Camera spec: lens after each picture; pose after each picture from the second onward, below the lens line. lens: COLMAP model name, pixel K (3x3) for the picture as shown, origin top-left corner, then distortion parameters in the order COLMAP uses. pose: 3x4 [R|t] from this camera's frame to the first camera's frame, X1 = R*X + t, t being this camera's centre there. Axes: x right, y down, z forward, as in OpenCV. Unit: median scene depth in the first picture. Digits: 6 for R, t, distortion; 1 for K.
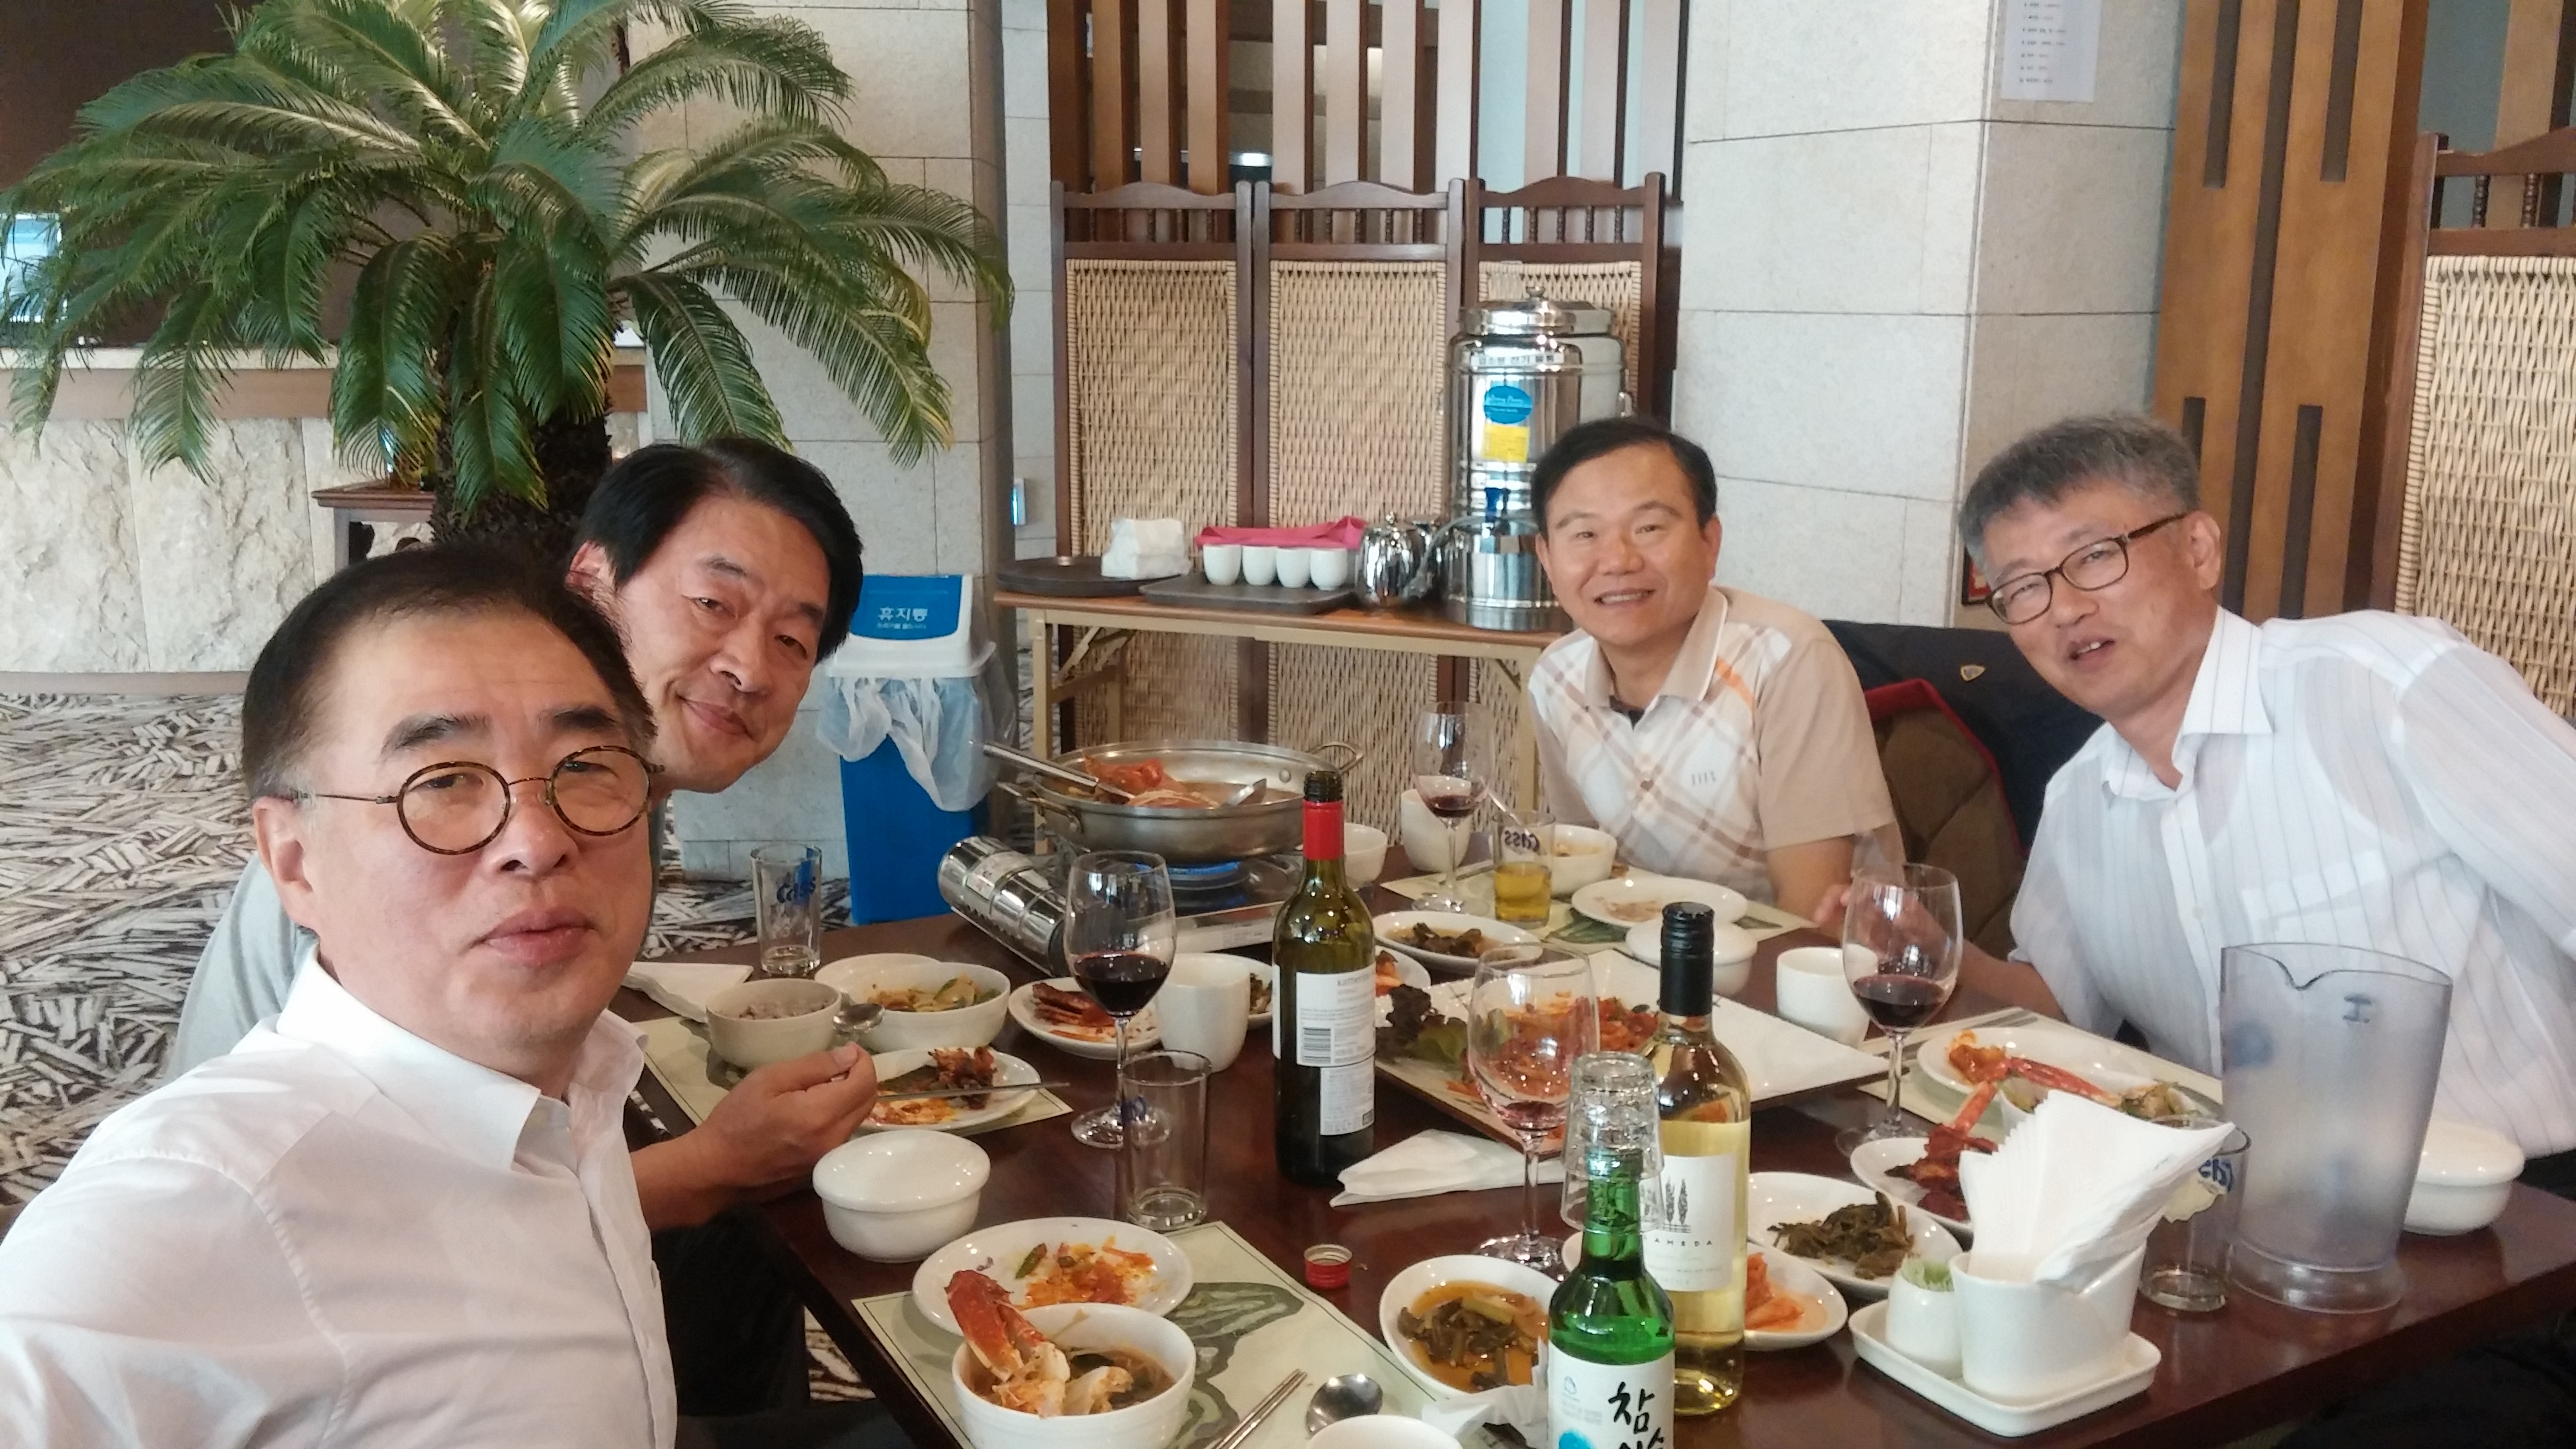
lens RADIAL K [[2140.7, 0, 1294.5], [0, 2140.7, 725.4], [0, 0, 1]] dist [0.010797, -0.010711]
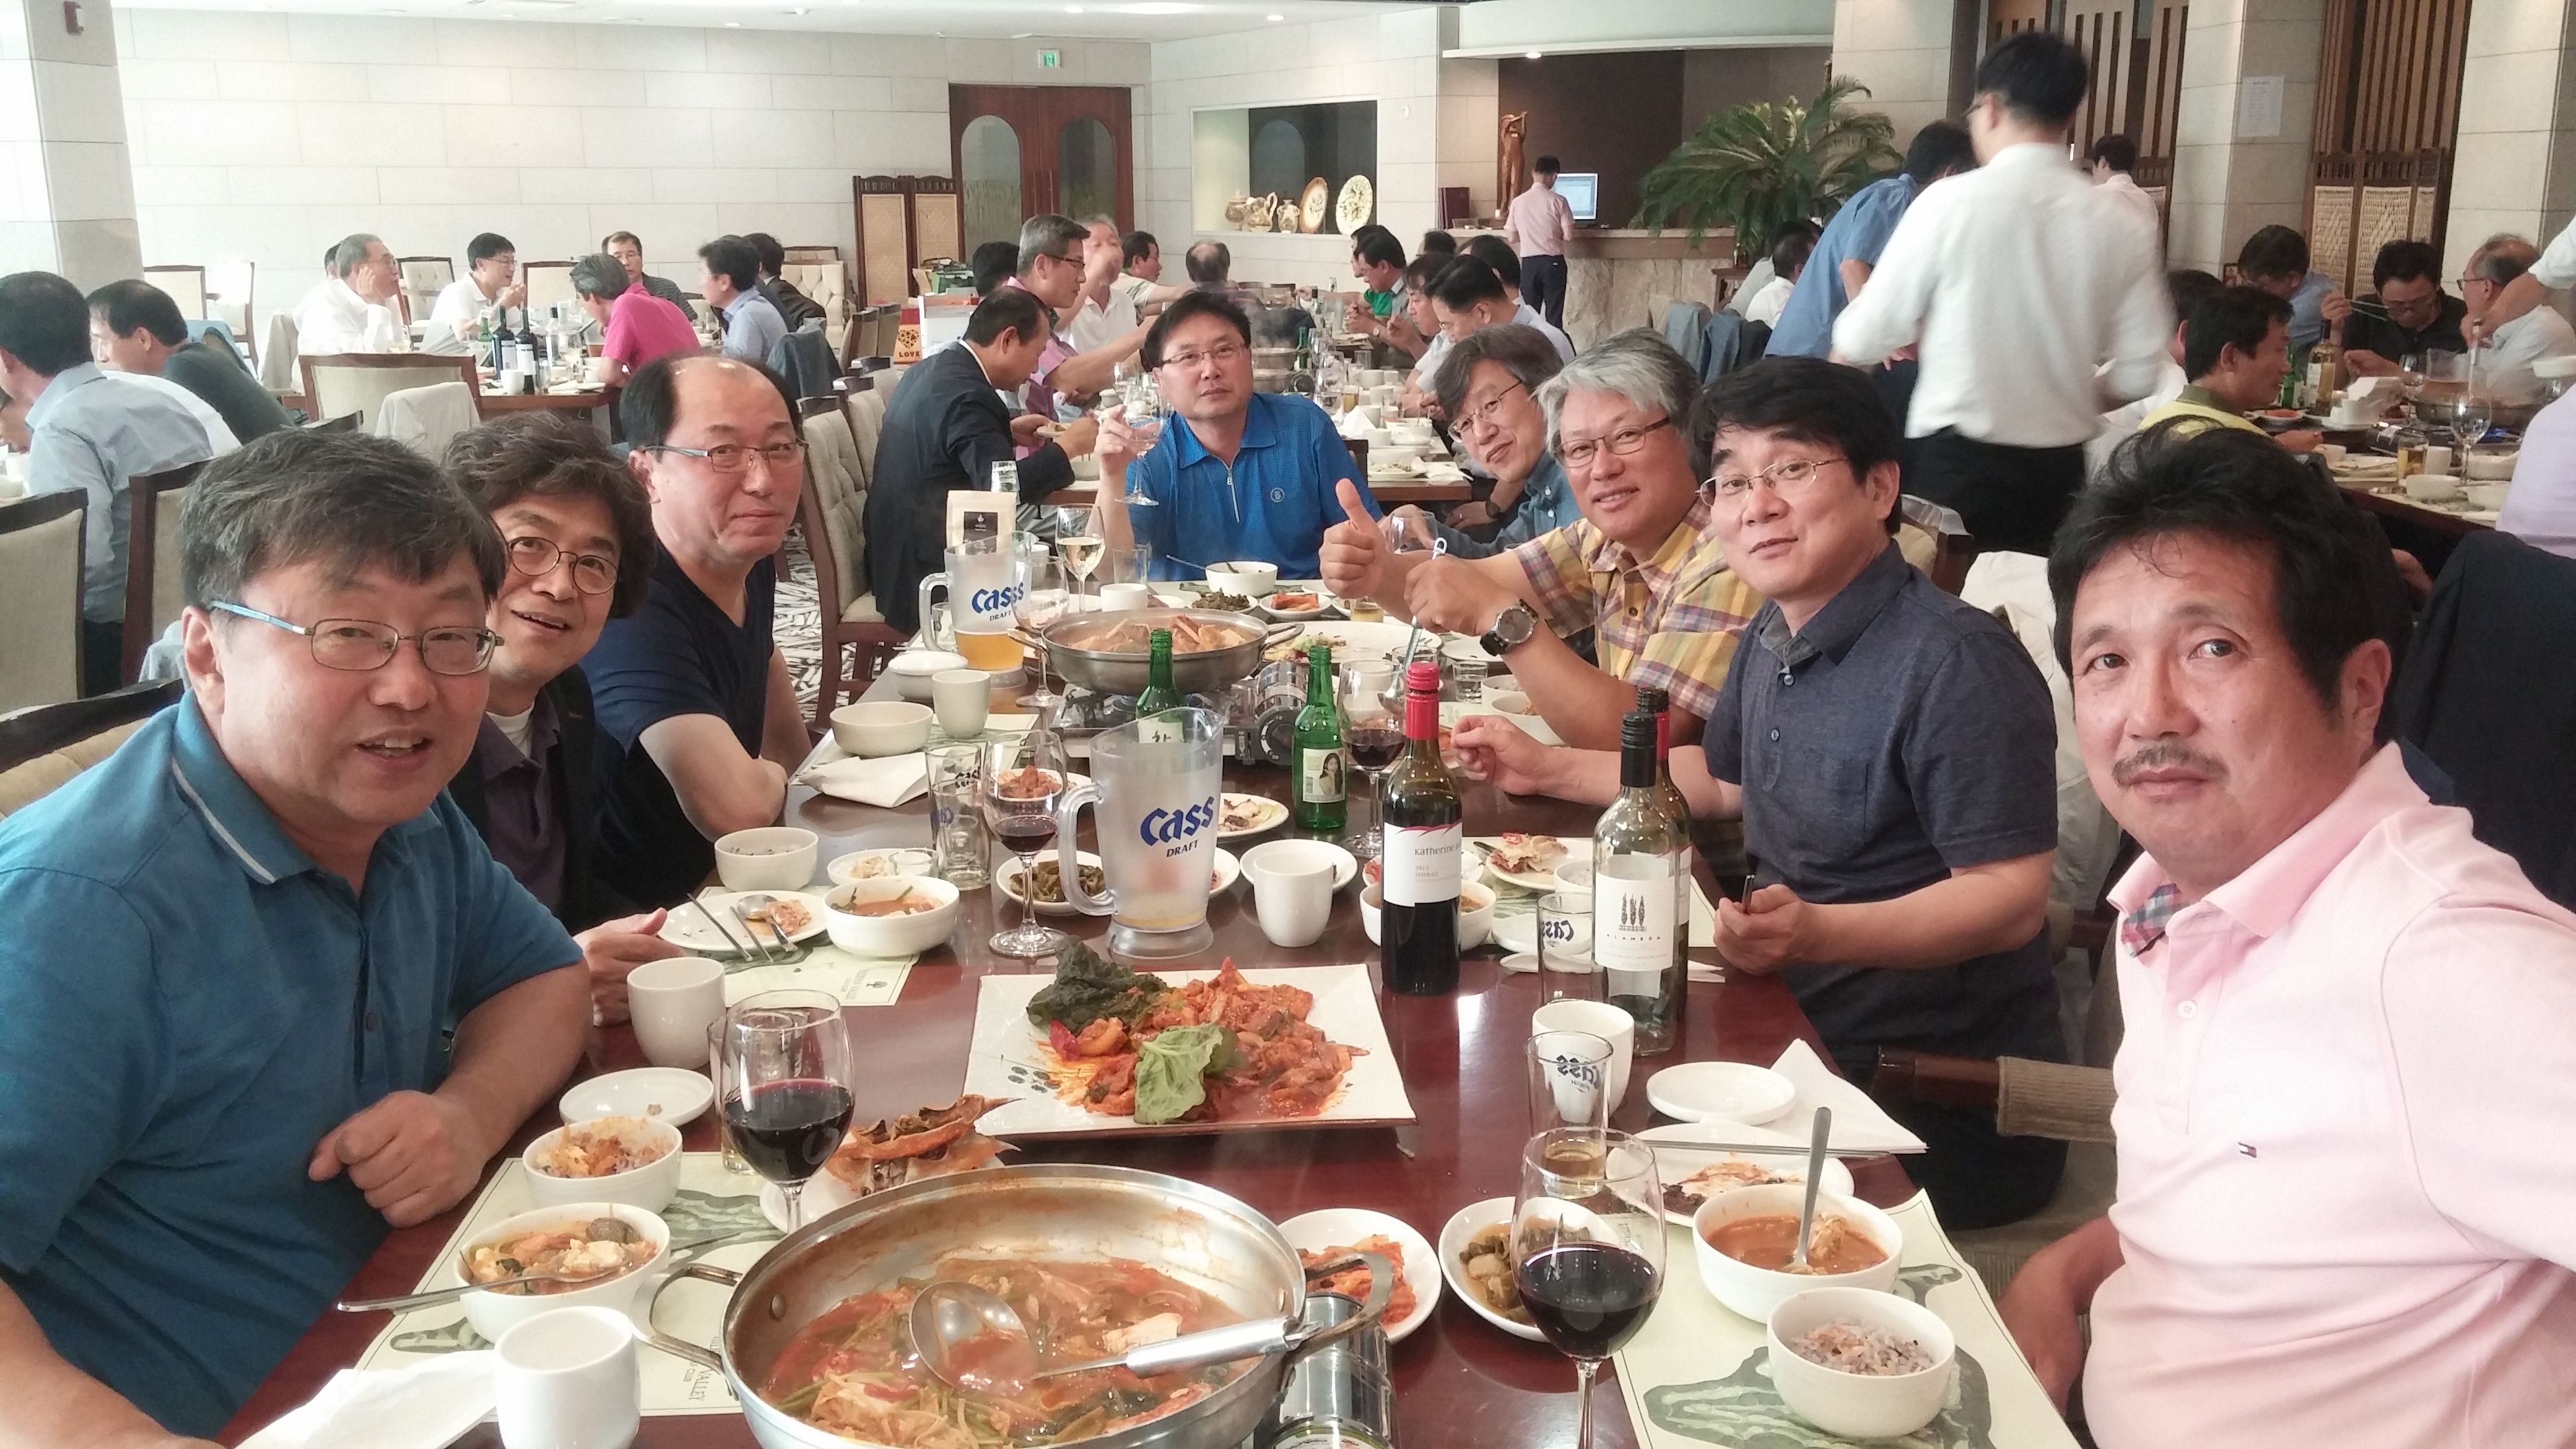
lens RADIAL K [[2140.7, 0, 1289.6], [0, 2140.7, 712.5], [0, 0, 1]] dist [0.010797, -0.010711]
pose [[0.855298, 0.109219, -0.506495, 0.421707], [-0.092891, 0.994015, 0.057484, 0.260989], [0.509742, -0.002117, 0.860325, -1.266509]]
